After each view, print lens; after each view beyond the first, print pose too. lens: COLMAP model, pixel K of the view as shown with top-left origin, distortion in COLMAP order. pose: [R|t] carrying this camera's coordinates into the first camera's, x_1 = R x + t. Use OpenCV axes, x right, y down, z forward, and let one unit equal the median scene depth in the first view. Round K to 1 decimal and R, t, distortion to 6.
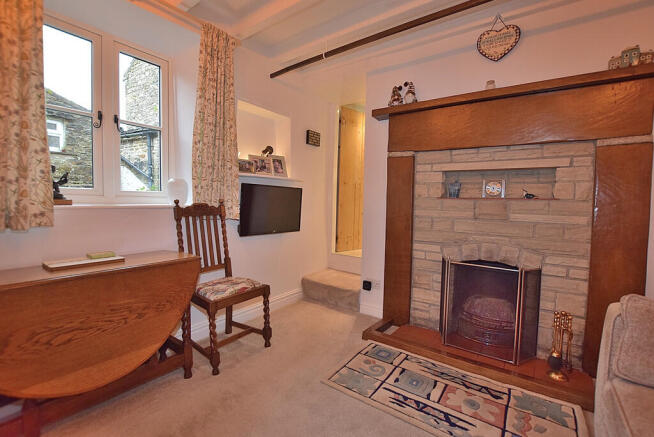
lens RADIAL K [[294.9, 0, 327.0], [0, 294.9, 218.5], [0, 0, 1]] dist [-0.033500, 0.000133]
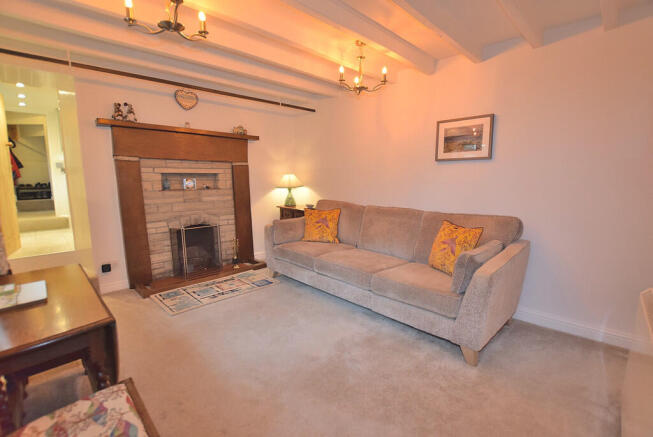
lens RADIAL K [[294.5, 0, 326.5], [0, 294.5, 218.5], [0, 0, 1]] dist [-0.033500, 0.000133]
pose [[0.133720, -0.155987, 0.978666, -0.993689], [0.061971, 0.986918, 0.148835, -0.099628], [-0.989080, 0.040747, 0.141637, -0.046134]]
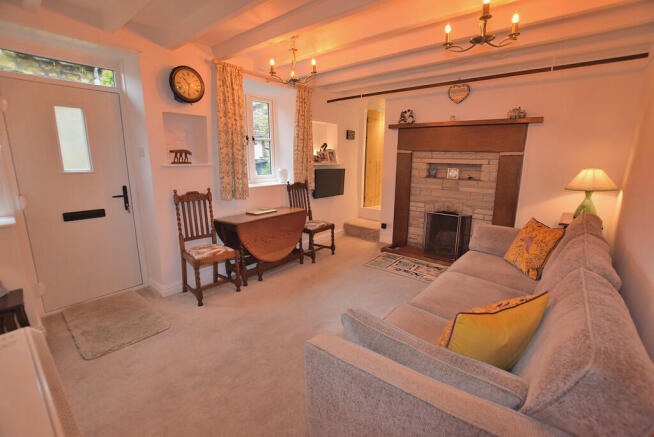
lens RADIAL K [[294.9, 0, 327.0], [0, 294.9, 218.5], [0, 0, 1]] dist [-0.033500, 0.000133]
pose [[0.998587, -0.001096, -0.053129, -0.127955], [0.009035, 0.988734, 0.149408, -0.096748], [0.052367, -0.149677, 0.987347, -0.876488]]
